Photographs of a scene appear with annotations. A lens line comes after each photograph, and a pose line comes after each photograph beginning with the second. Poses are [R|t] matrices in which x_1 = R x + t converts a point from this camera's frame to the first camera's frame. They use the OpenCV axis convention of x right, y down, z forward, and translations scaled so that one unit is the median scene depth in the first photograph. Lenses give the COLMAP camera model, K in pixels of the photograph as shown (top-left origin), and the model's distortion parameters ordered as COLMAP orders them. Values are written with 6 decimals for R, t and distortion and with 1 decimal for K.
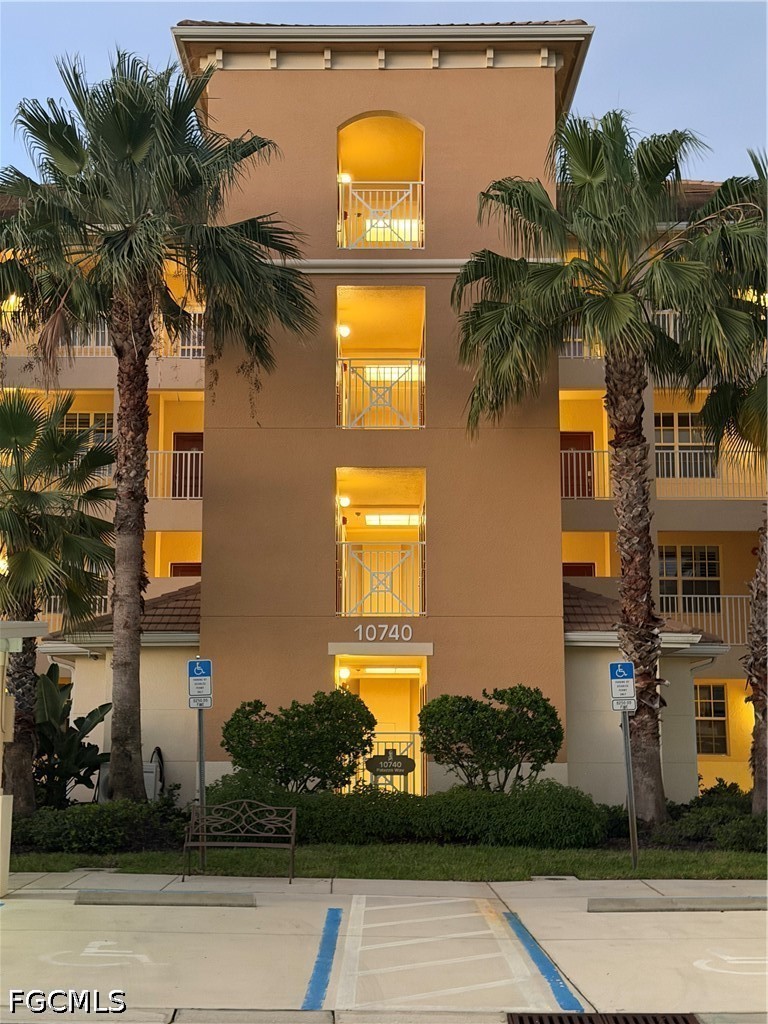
lens RADIAL K [[1417.1, 0, 383.4], [0, 1417.1, 511.2], [0, 0, 1]] dist [0.064409, 0.000000]
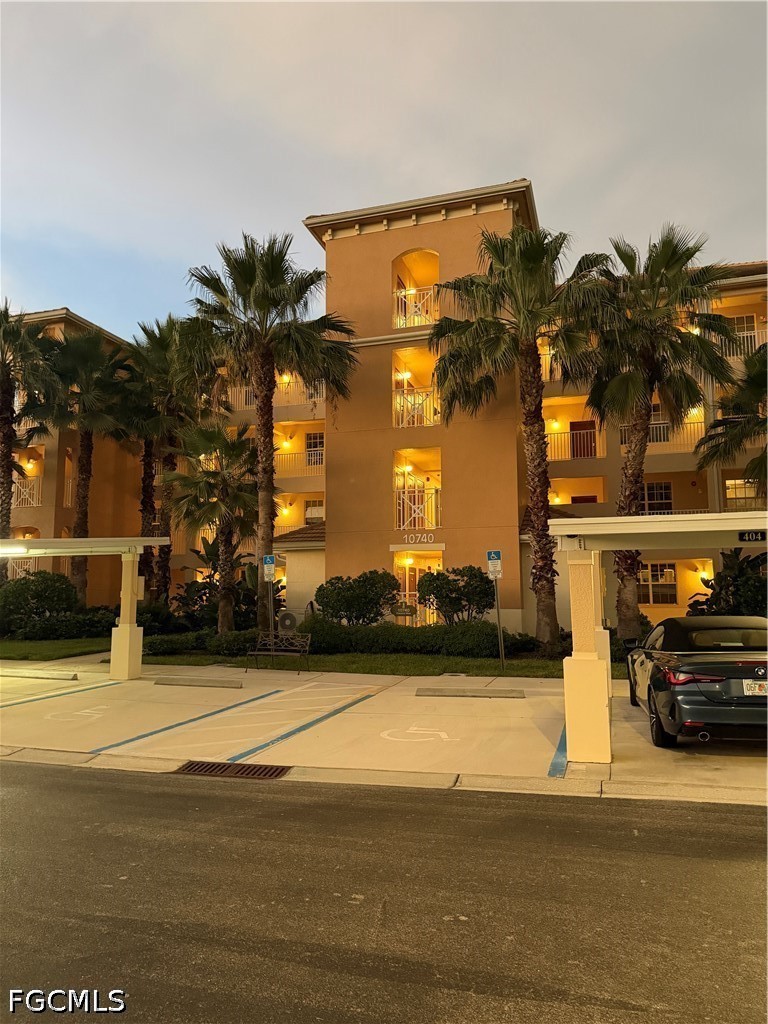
lens RADIAL K [[721.7, 0, 383.5], [0, 721.7, 513.1], [0, 0, 1]] dist [0.035533, -0.000768]
pose [[0.955905, -0.041268, -0.290763, 0.244200], [0.053945, 0.997905, 0.035717, 0.019128], [0.288679, -0.049828, 0.956128, 0.112030]]
